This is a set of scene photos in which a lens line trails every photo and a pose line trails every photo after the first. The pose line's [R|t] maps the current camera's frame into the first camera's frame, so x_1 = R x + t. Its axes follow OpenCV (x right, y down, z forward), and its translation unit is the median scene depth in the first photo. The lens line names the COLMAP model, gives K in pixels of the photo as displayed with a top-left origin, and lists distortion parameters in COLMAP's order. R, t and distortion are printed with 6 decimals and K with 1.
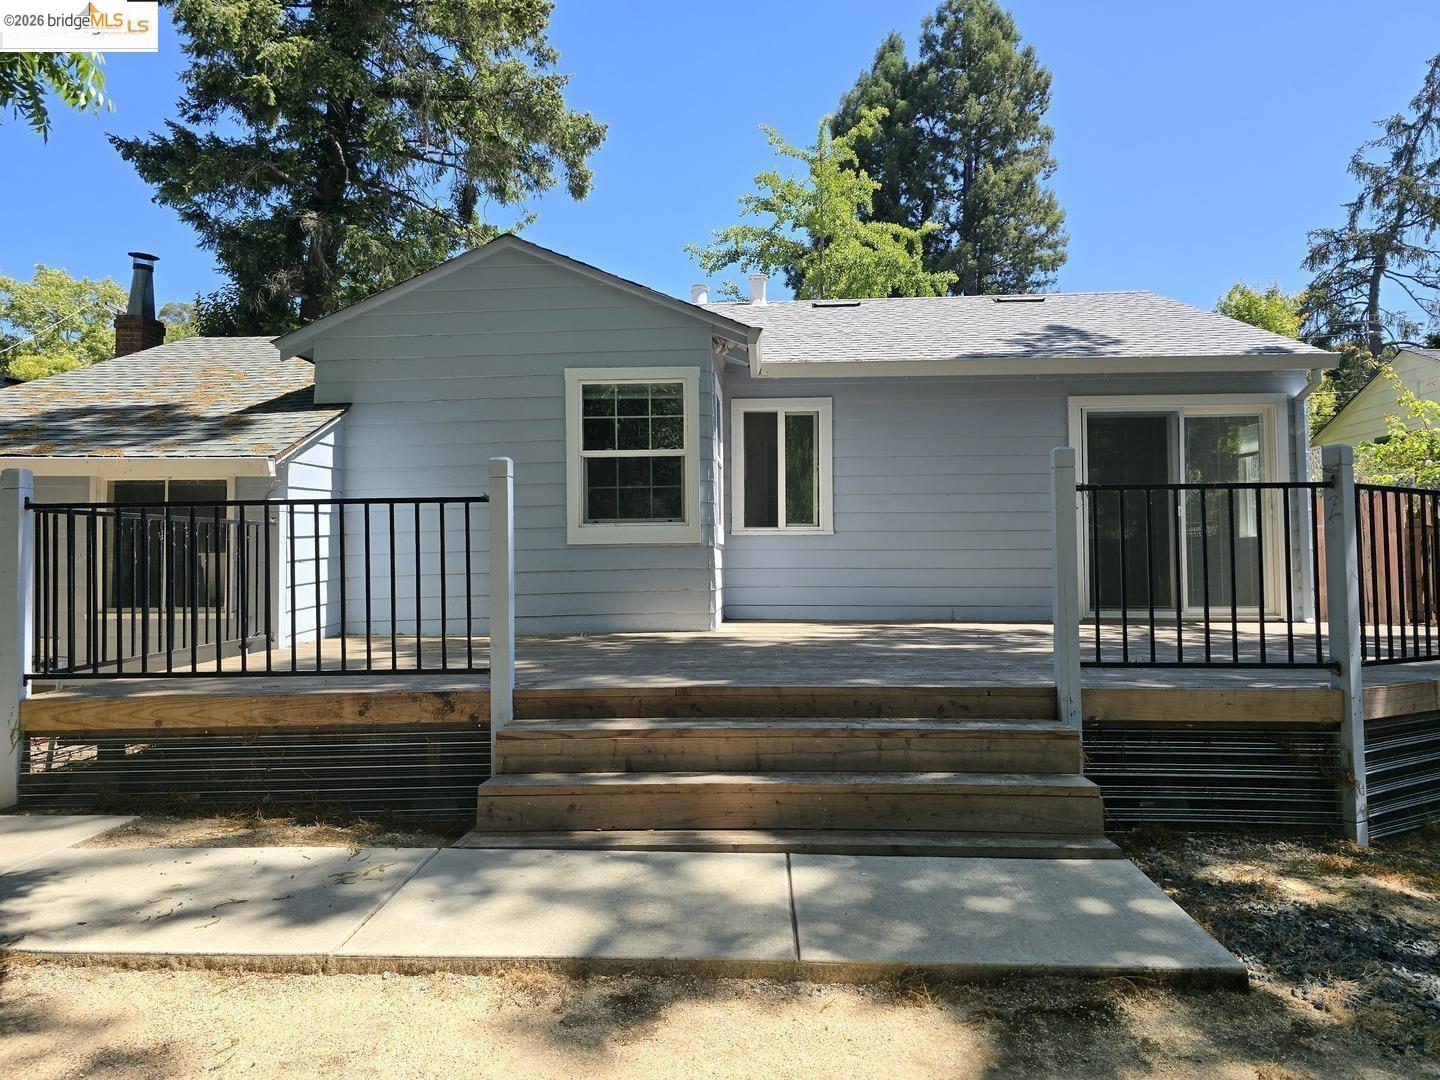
lens RADIAL K [[949.9, 0, 722.3], [0, 949.9, 534.0], [0, 0, 1]] dist [0.063302, -0.058857]
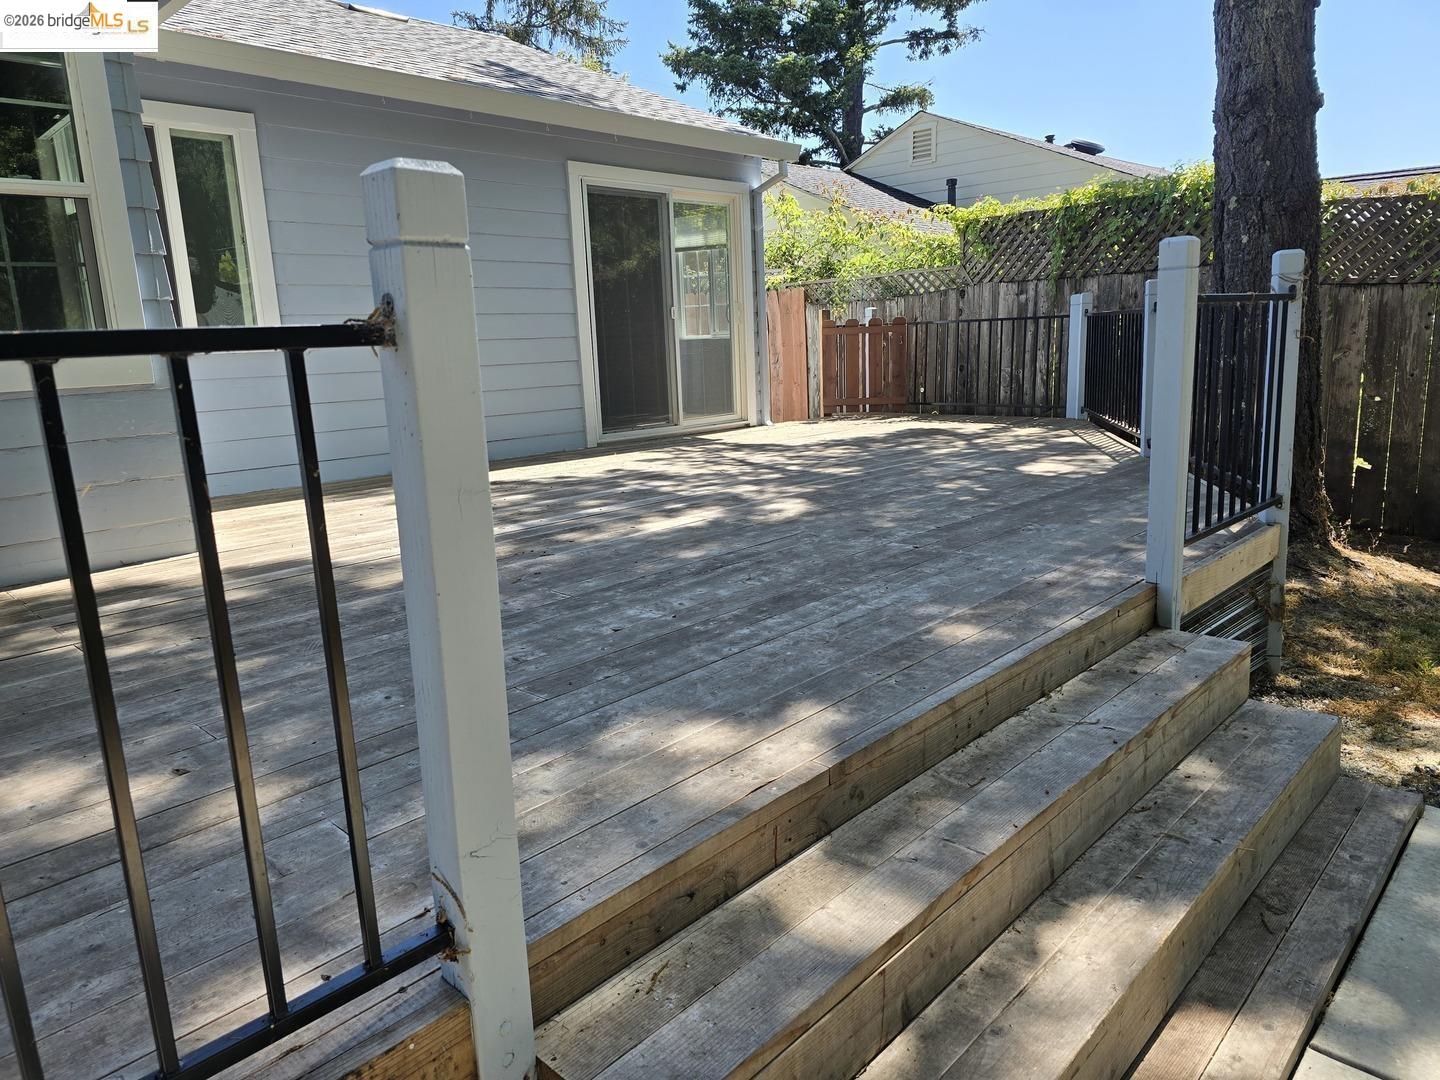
lens RADIAL K [[961.1, 0, 722.1], [0, 961.1, 529.2], [0, 0, 1]] dist [0.062005, -0.059202]
pose [[0.654598, -0.169166, 0.736806, -0.184341], [0.012945, 0.977007, 0.212814, -0.017851], [-0.755866, -0.129769, 0.641737, 0.364138]]
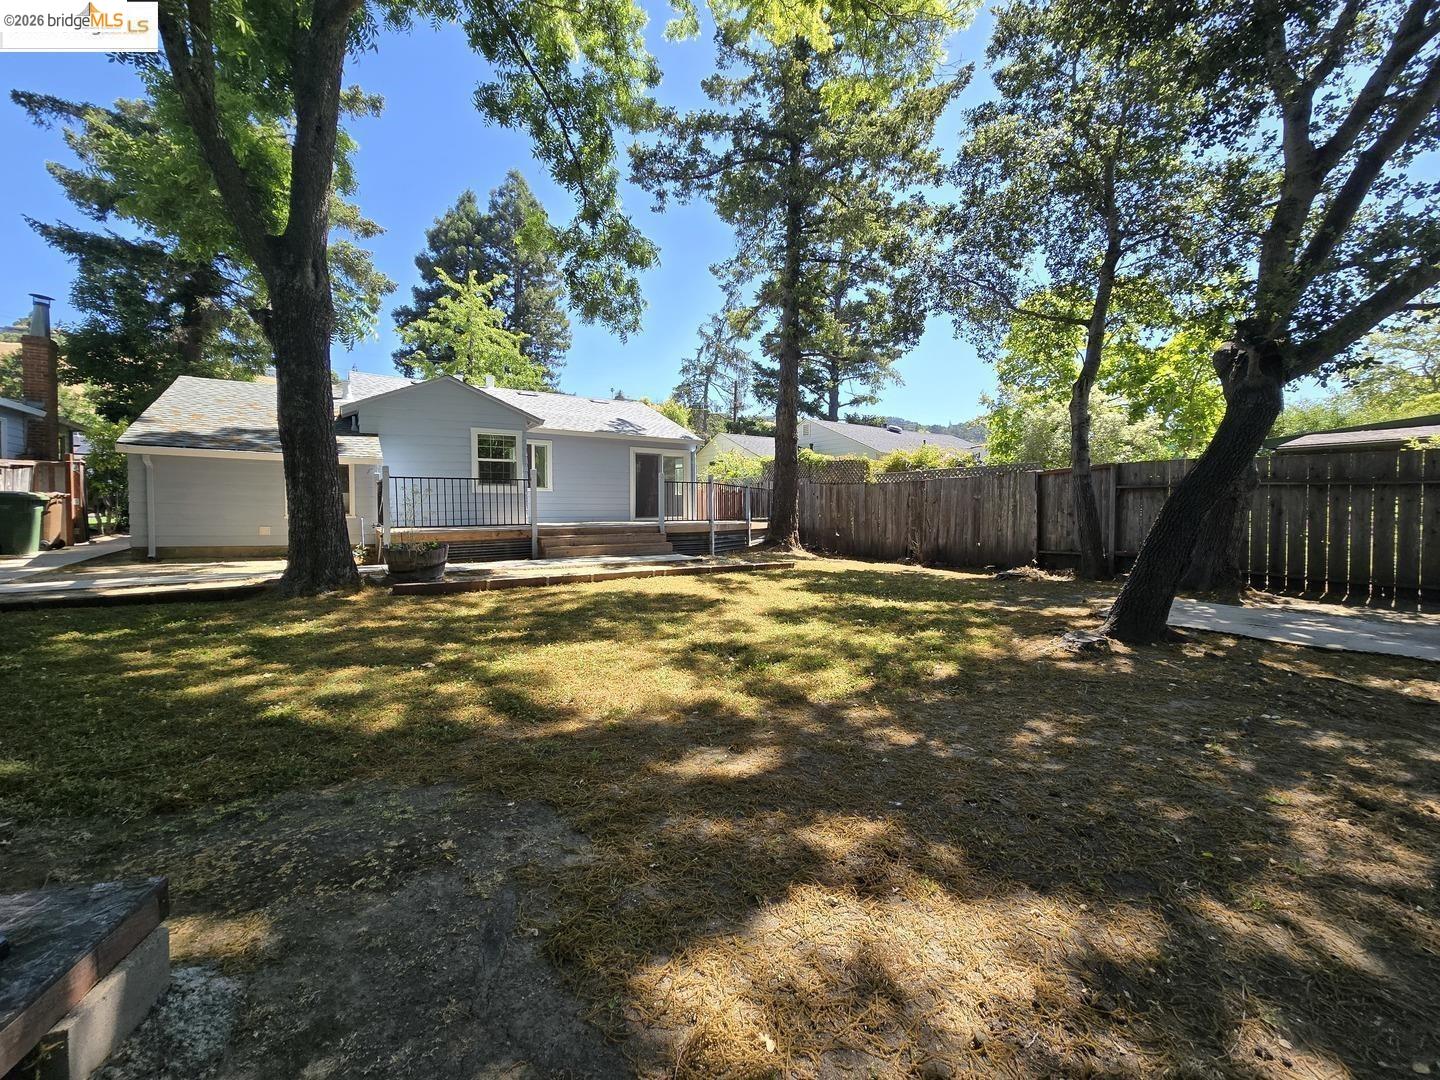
lens RADIAL K [[580.9, 0, 728.5], [0, 580.9, 529.9], [0, 0, 1]] dist [-0.005556, -0.000364]
pose [[0.801255, -0.016993, 0.598082, -0.482948], [-0.019328, 0.998340, 0.054260, 0.011087], [-0.598011, -0.055036, 0.799596, -0.649071]]
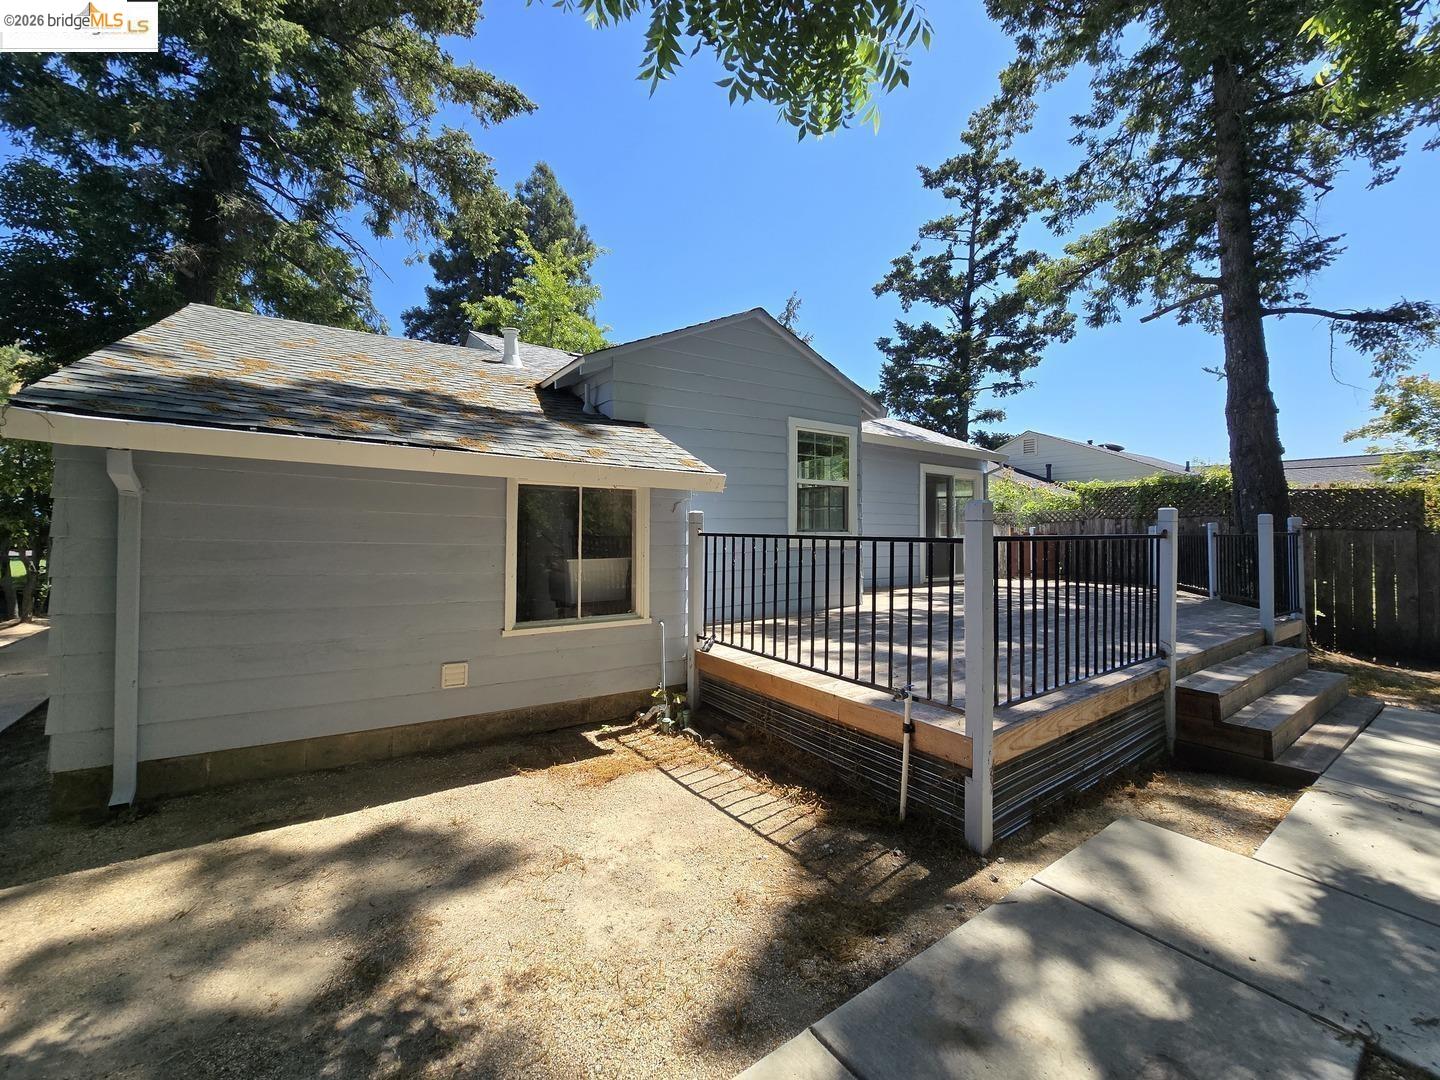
lens RADIAL K [[588.8, 0, 726.0], [0, 588.8, 523.3], [0, 0, 1]] dist [-0.003617, 0.000067]
pose [[0.782842, 0.021502, 0.621848, -0.635876], [-0.026999, 0.999635, -0.000576, -0.017264], [-0.621634, -0.016338, 0.783137, 0.340287]]
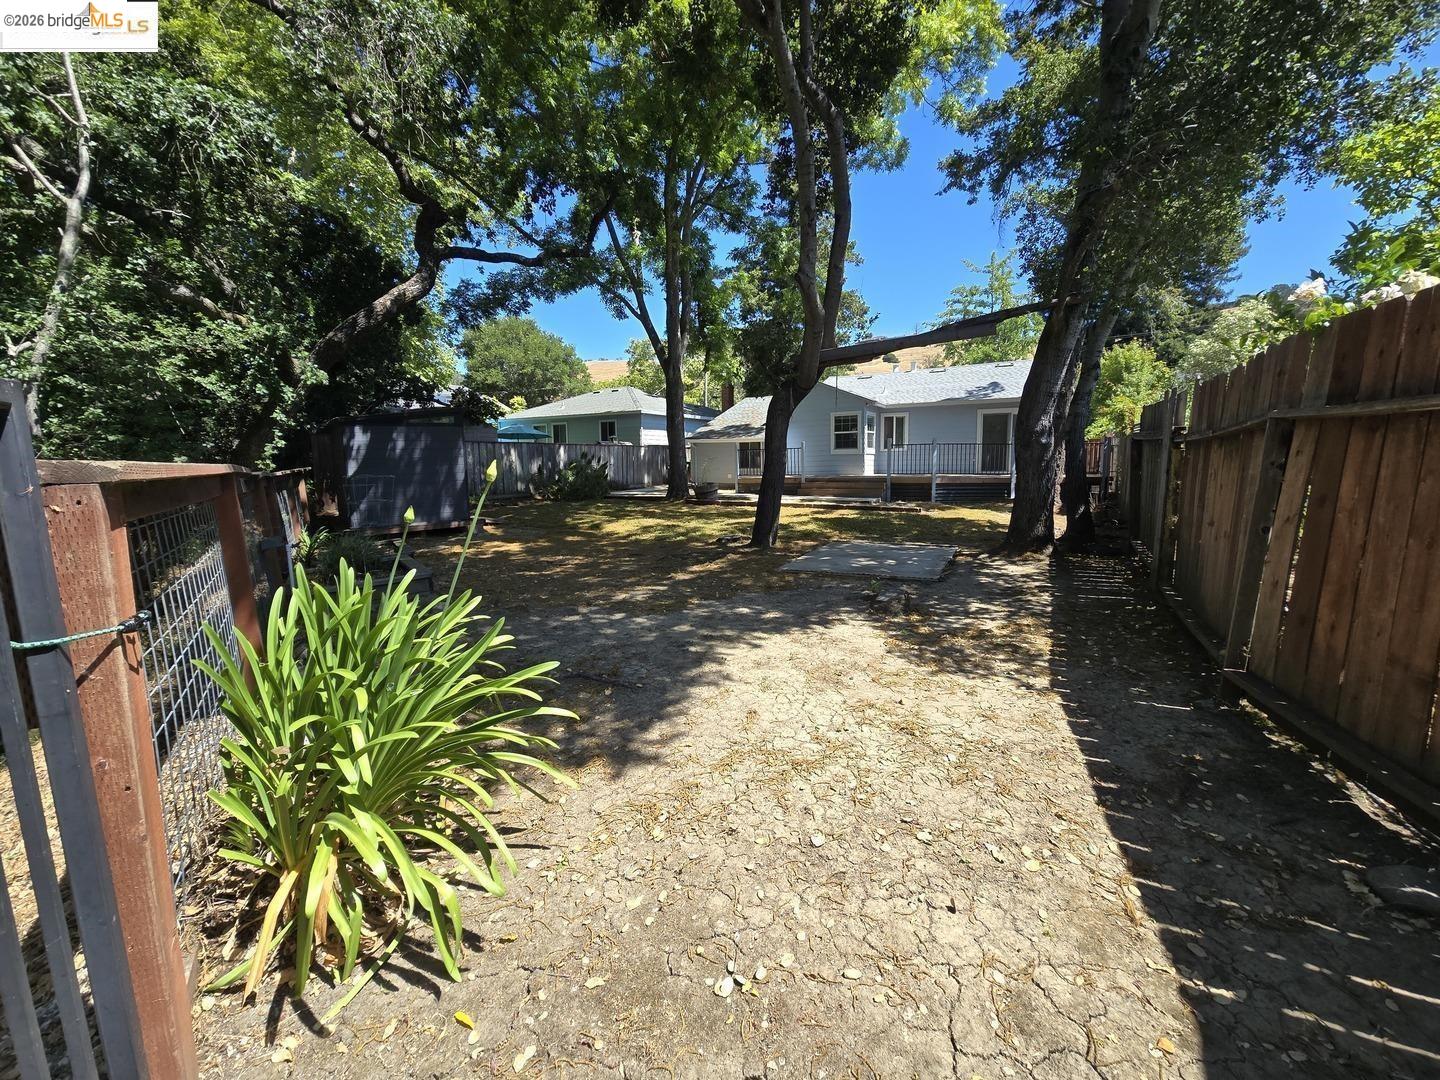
lens RADIAL K [[580.9, 0, 728.5], [0, 580.9, 529.9], [0, 0, 1]] dist [-0.005556, -0.000364]
pose [[0.885304, 0.048370, -0.462490, 0.554254], [0.019210, 0.989922, 0.140305, -0.023687], [0.464615, -0.133097, 0.875453, -1.308840]]
